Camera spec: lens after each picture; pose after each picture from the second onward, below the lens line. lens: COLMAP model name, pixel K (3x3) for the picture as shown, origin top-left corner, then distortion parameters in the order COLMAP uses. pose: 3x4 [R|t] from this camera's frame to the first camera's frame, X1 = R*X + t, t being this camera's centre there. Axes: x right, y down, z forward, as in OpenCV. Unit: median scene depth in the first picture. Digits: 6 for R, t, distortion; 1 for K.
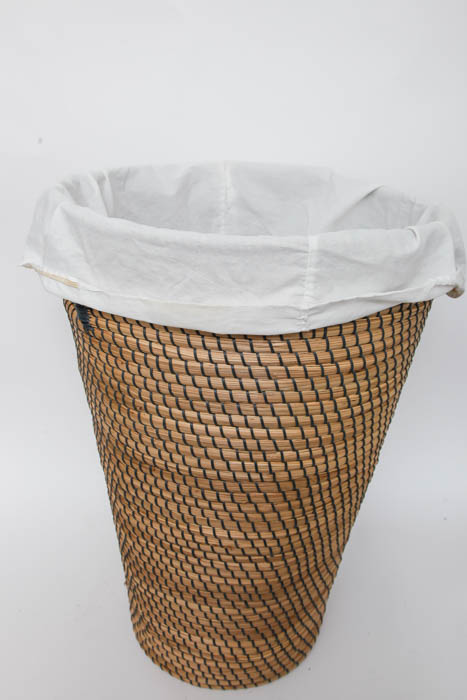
lens RADIAL K [[698.2, 0, 233.5], [0, 698.2, 350.0], [0, 0, 1]] dist [-0.009509, 0.011801]
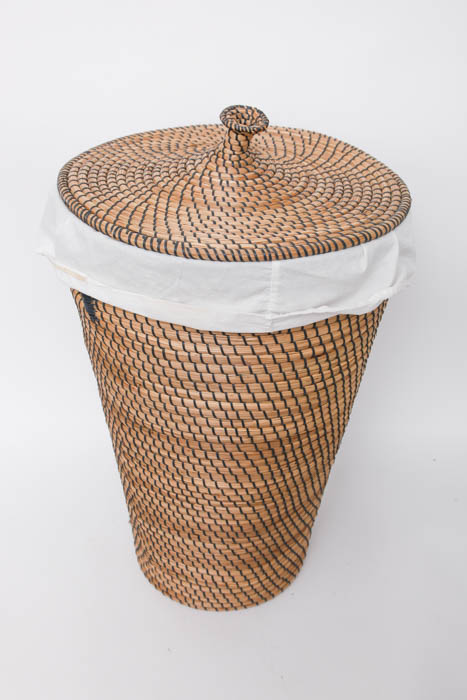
lens RADIAL K [[863.6, 0, 233.5], [0, 863.6, 350.0], [0, 0, 1]] dist [0.012758, 0.013408]
pose [[0.999741, -0.006956, -0.021672, 0.057797], [0.009942, 0.989978, 0.140873, -0.175778], [0.020475, -0.141052, 0.989790, -0.439101]]
